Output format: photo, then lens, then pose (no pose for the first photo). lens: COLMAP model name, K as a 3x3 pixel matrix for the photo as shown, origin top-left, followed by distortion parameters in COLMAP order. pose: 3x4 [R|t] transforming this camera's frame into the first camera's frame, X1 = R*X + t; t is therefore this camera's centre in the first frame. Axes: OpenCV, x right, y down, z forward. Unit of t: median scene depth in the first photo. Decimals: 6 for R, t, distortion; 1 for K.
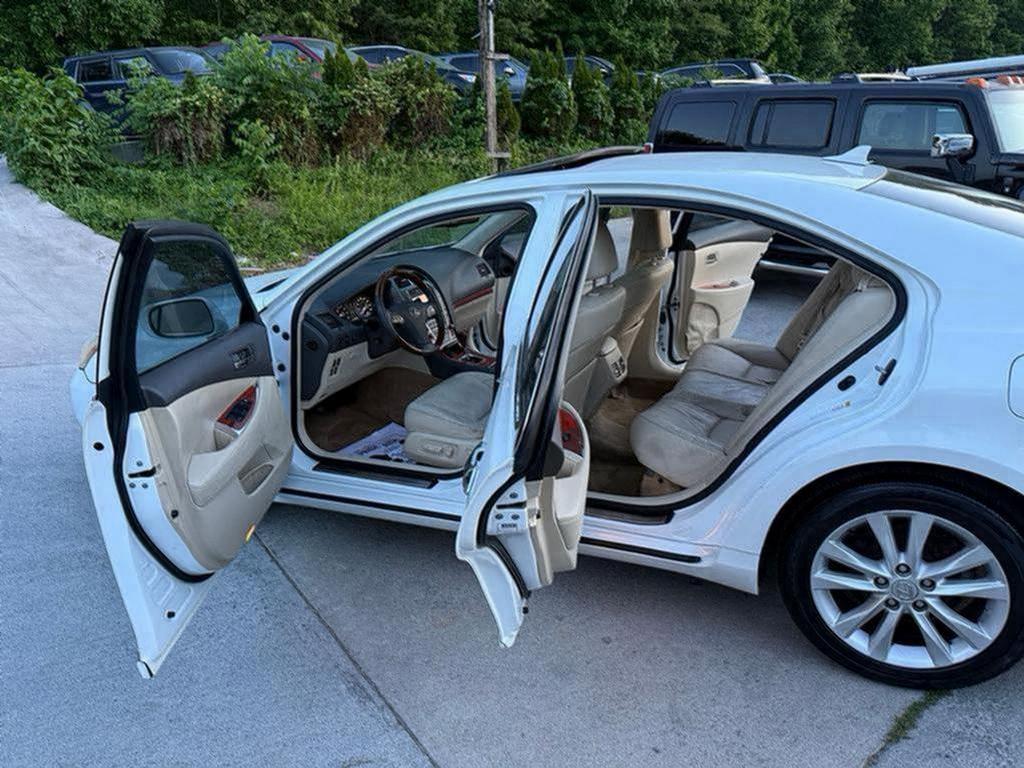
lens RADIAL K [[719.6, 0, 514.9], [0, 719.6, 382.2], [0, 0, 1]] dist [0.017974, -0.025944]
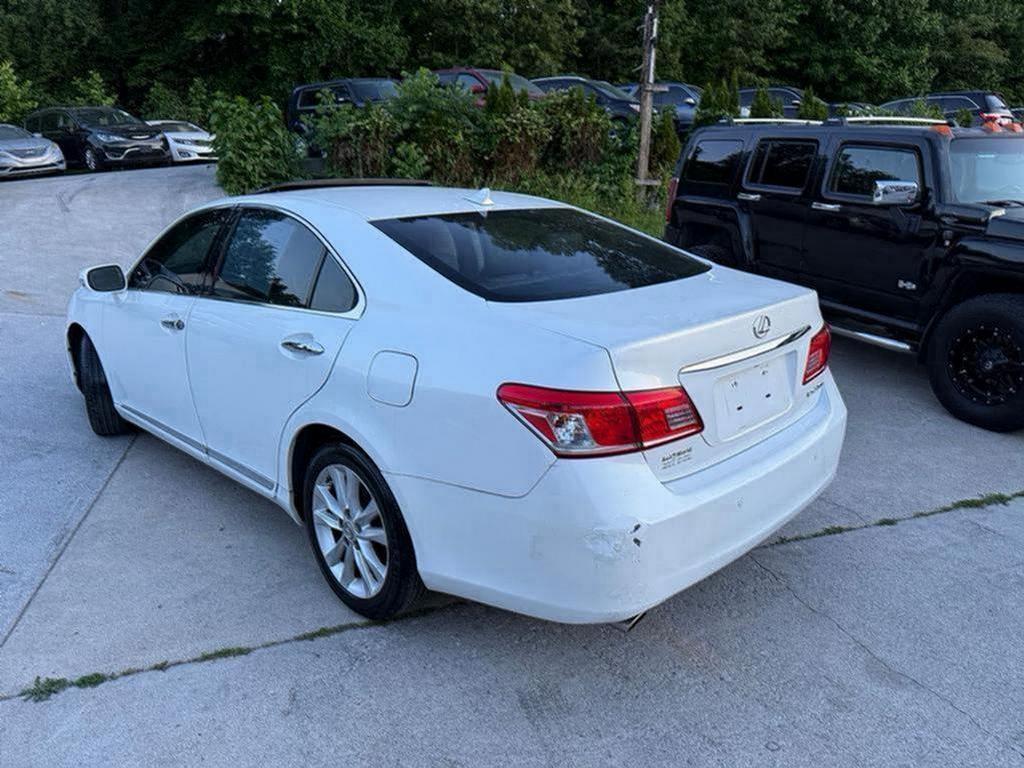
lens RADIAL K [[719.6, 0, 514.9], [0, 719.6, 382.2], [0, 0, 1]] dist [0.017974, -0.025944]
pose [[0.944184, 0.131318, -0.302112, 0.153740], [-0.140398, 0.990059, -0.008438, -0.000397], [0.298001, 0.050383, 0.953235, -0.018476]]
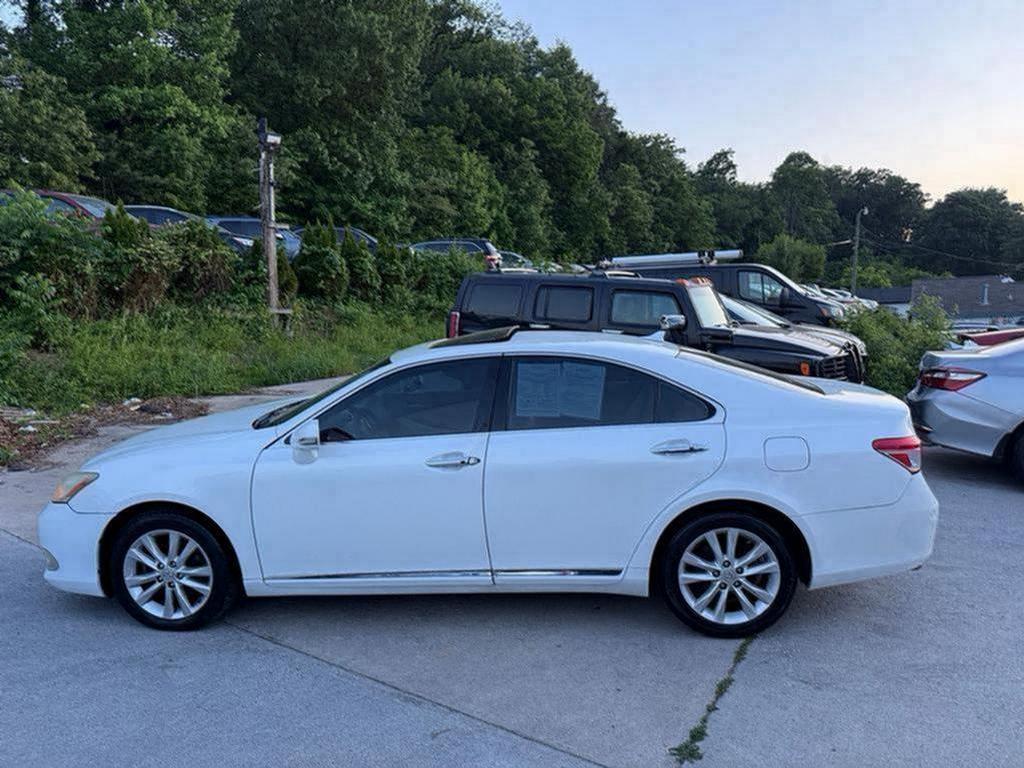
lens RADIAL K [[703.9, 0, 512.9], [0, 703.9, 384.7], [0, 0, 1]] dist [0.089851, -0.138581]
pose [[0.935992, -0.009624, 0.351889, -0.075272], [0.079627, 0.979506, -0.185010, 0.014299], [-0.342897, 0.201187, 0.917576, -0.068858]]
